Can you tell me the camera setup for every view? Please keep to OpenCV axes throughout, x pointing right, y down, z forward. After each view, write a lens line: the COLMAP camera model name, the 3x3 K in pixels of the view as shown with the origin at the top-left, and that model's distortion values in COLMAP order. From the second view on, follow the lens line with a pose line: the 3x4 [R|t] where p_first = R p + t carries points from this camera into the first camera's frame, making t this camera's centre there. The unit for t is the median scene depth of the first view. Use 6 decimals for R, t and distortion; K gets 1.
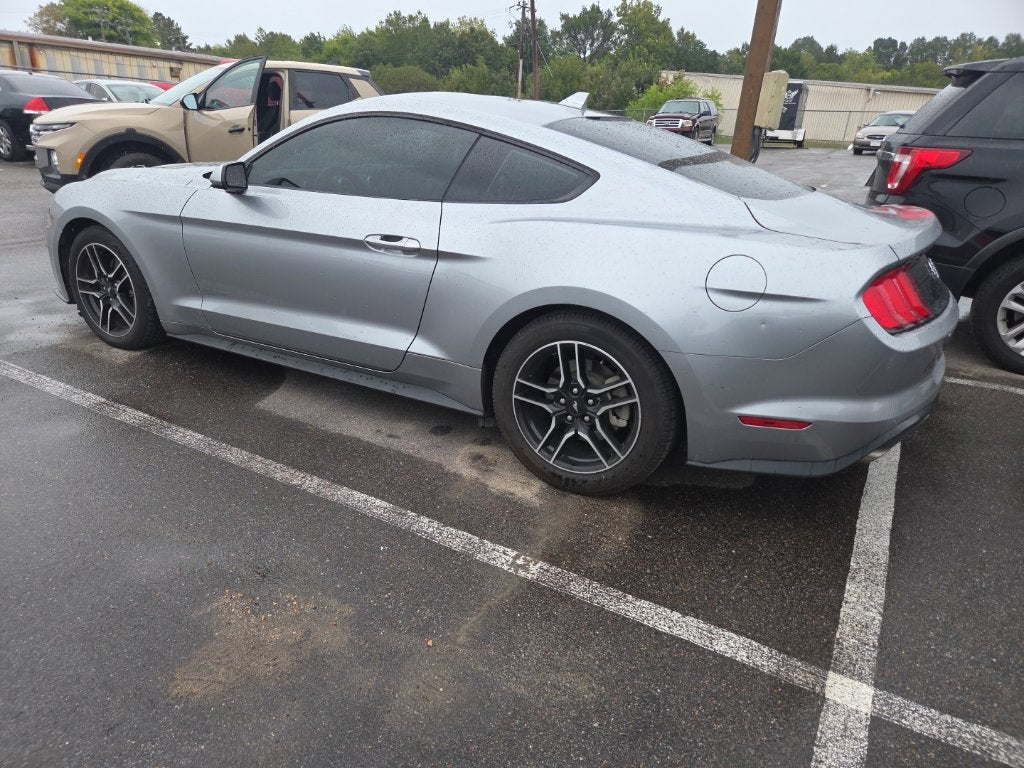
lens RADIAL K [[683.5, 0, 503.1], [0, 683.5, 389.4], [0, 0, 1]] dist [0.064744, -0.055223]
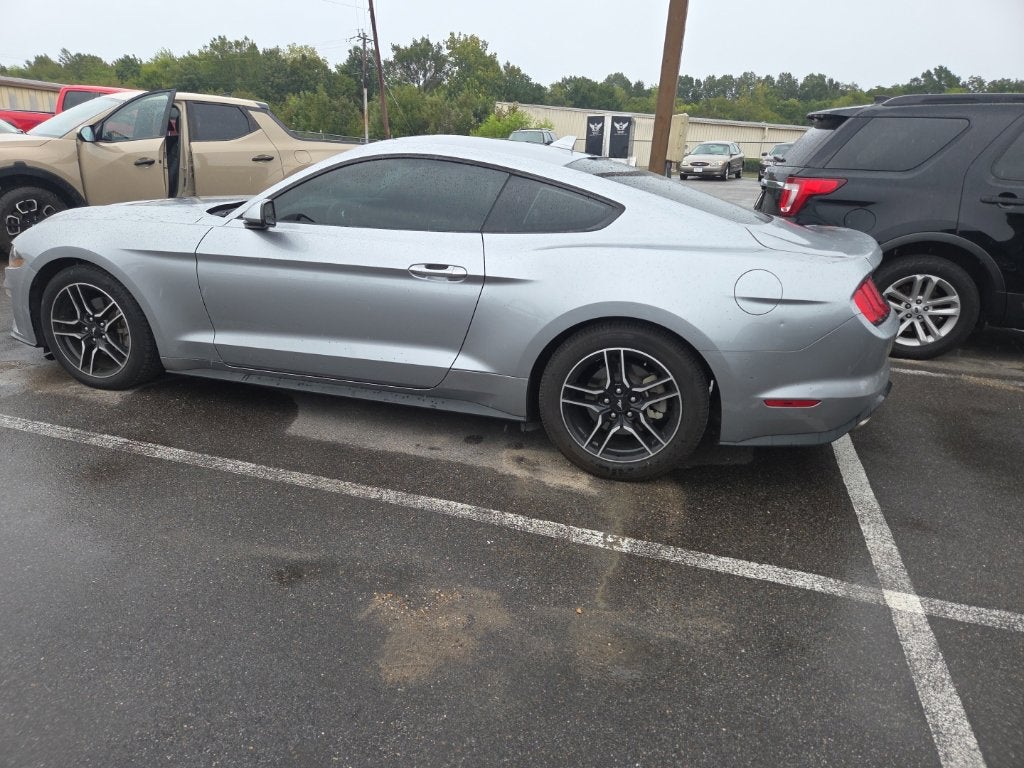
lens RADIAL K [[682.7, 0, 500.5], [0, 682.7, 375.2], [0, 0, 1]] dist [0.067633, -0.060618]
pose [[0.975740, -0.068971, 0.207786, -0.260549], [0.079495, 0.995919, -0.042722, 0.007343], [-0.203991, 0.058204, 0.977241, -0.072796]]
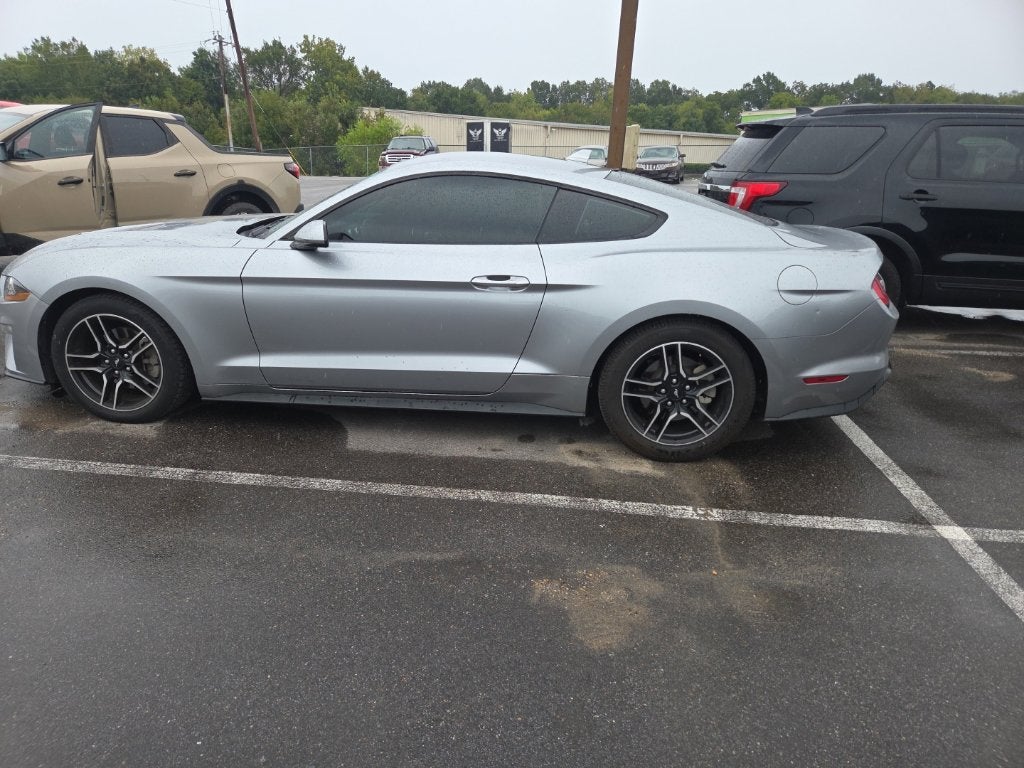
lens RADIAL K [[683.5, 0, 503.1], [0, 683.5, 389.4], [0, 0, 1]] dist [0.064744, -0.055223]
pose [[0.916322, -0.146339, 0.372746, -0.531084], [0.161891, 0.986752, -0.010581, -0.016491], [-0.366260, 0.070040, 0.927873, -0.057580]]
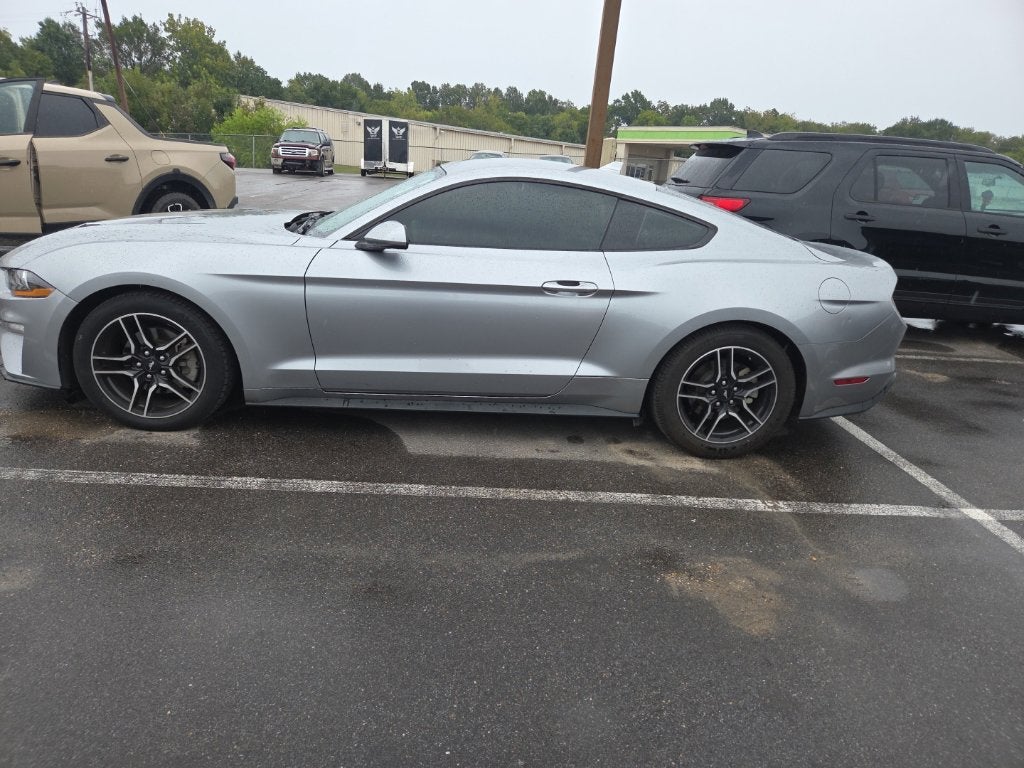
lens RADIAL K [[682.6, 0, 508.1], [0, 682.6, 382.8], [0, 0, 1]] dist [0.067088, -0.056902]
pose [[0.833776, -0.146048, 0.532435, -0.785706], [0.167183, 0.985888, 0.008629, -0.065801], [-0.526182, 0.081819, 0.846427, 0.049240]]
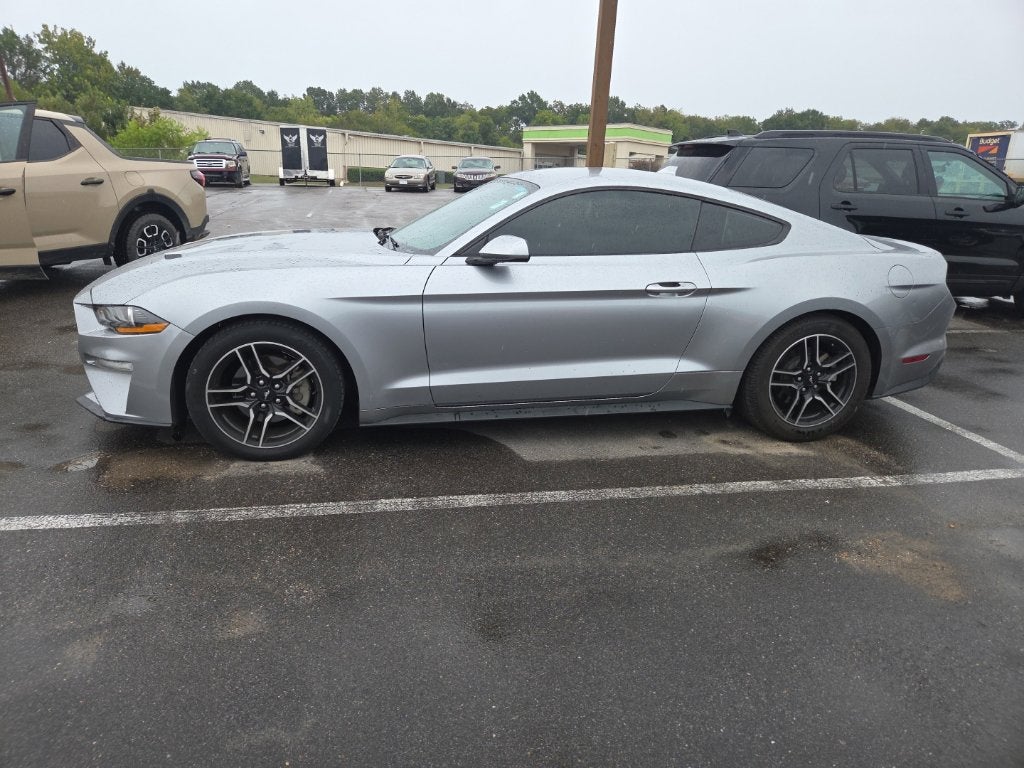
lens RADIAL K [[683.6, 0, 503.5], [0, 683.6, 364.4], [0, 0, 1]] dist [0.069467, -0.058079]
pose [[0.755718, -0.190375, 0.626616, -1.034962], [0.239477, 0.970883, 0.006152, -0.136949], [-0.609542, 0.145411, 0.779304, 0.198262]]
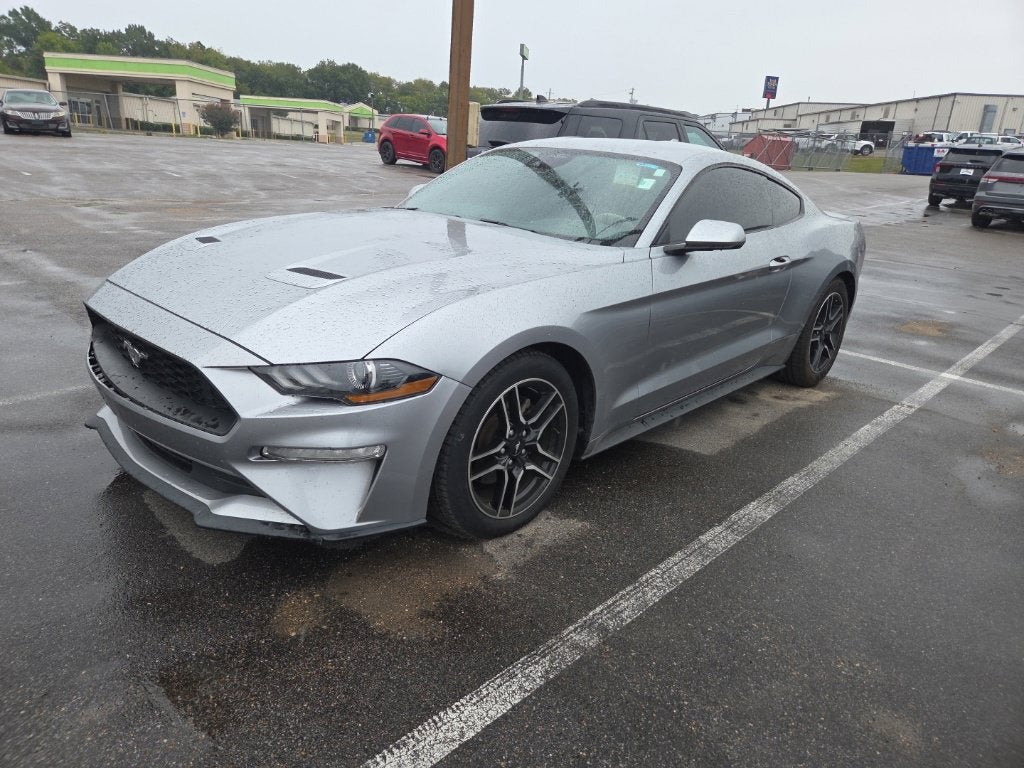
lens RADIAL K [[677.5, 0, 502.8], [0, 677.5, 365.7], [0, 0, 1]] dist [0.065857, -0.050399]
pose [[0.254016, -0.320972, 0.912388, -1.331978], [0.306412, 0.921445, 0.238851, -0.435976], [-0.917381, 0.218895, 0.332412, 0.940277]]
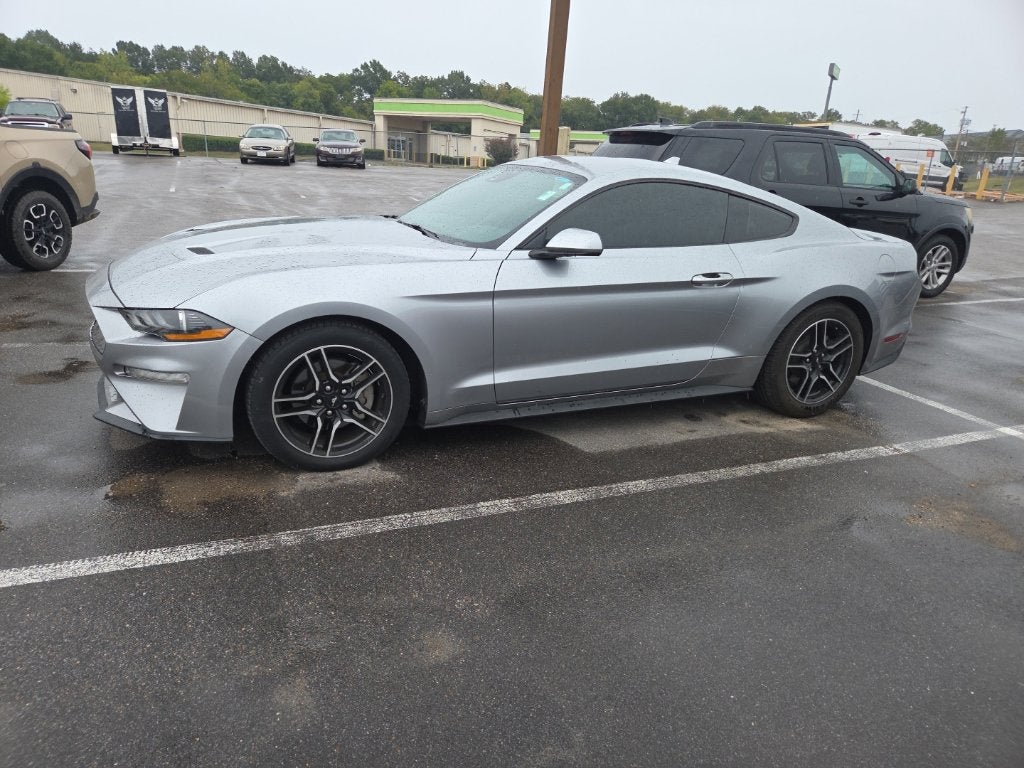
lens RADIAL K [[682.3, 0, 505.7], [0, 682.3, 379.5], [0, 0, 1]] dist [0.068796, -0.057586]
pose [[0.599088, -0.252988, 0.759665, -1.235361], [0.264013, 0.958125, 0.110874, -0.239725], [-0.755904, 0.134138, 0.640794, 0.418509]]
